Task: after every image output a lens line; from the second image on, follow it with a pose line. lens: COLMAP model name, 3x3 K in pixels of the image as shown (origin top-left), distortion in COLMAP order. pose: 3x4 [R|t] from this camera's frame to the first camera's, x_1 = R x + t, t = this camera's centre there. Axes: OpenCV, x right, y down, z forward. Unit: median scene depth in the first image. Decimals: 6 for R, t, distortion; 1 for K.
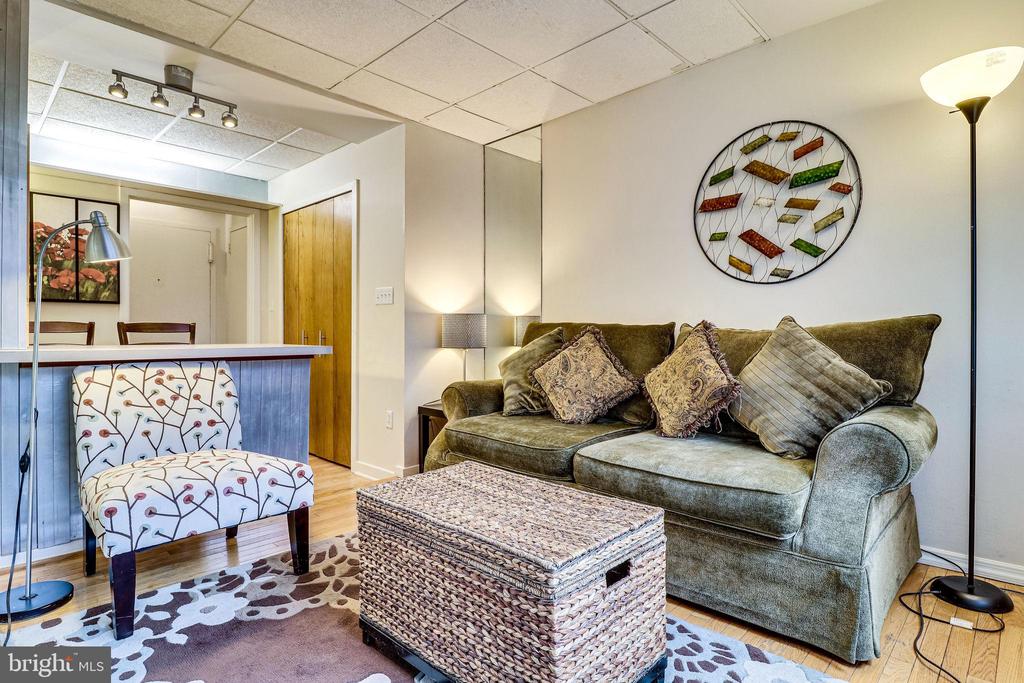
lens RADIAL K [[557.5, 0, 516.0], [0, 557.5, 333.4], [0, 0, 1]] dist [0.023306, -0.000257]
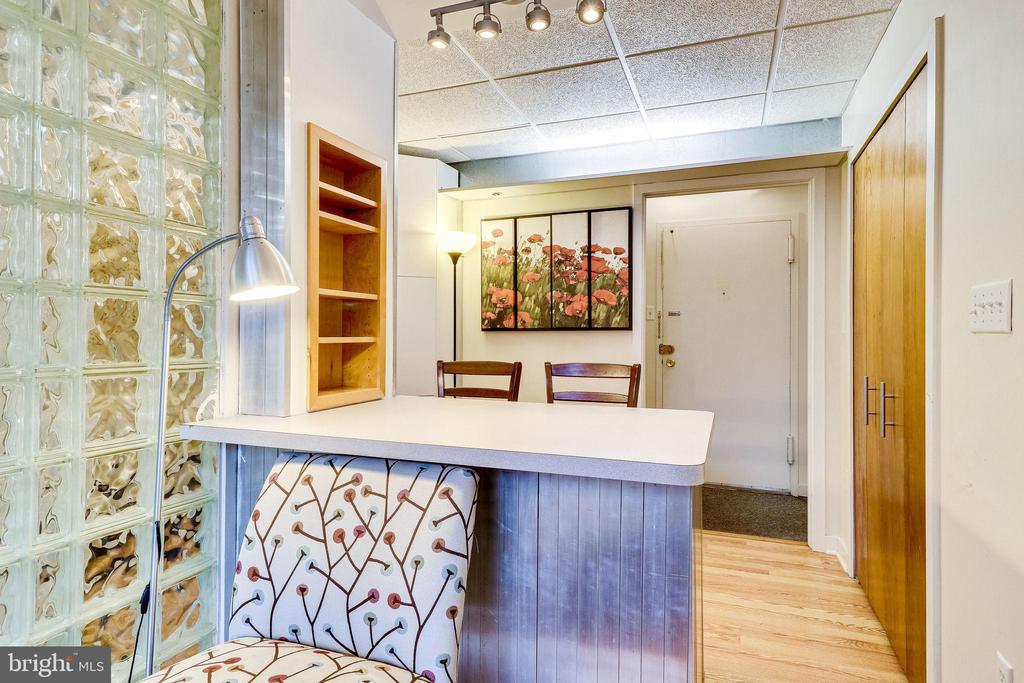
lens RADIAL K [[557.5, 0, 516.0], [0, 557.5, 333.4], [0, 0, 1]] dist [0.023306, -0.000257]
pose [[0.382837, -0.001361, -0.923815, -0.026716], [-0.002724, 0.999993, -0.002602, -0.048448], [0.923812, 0.003513, 0.382831, 0.578320]]
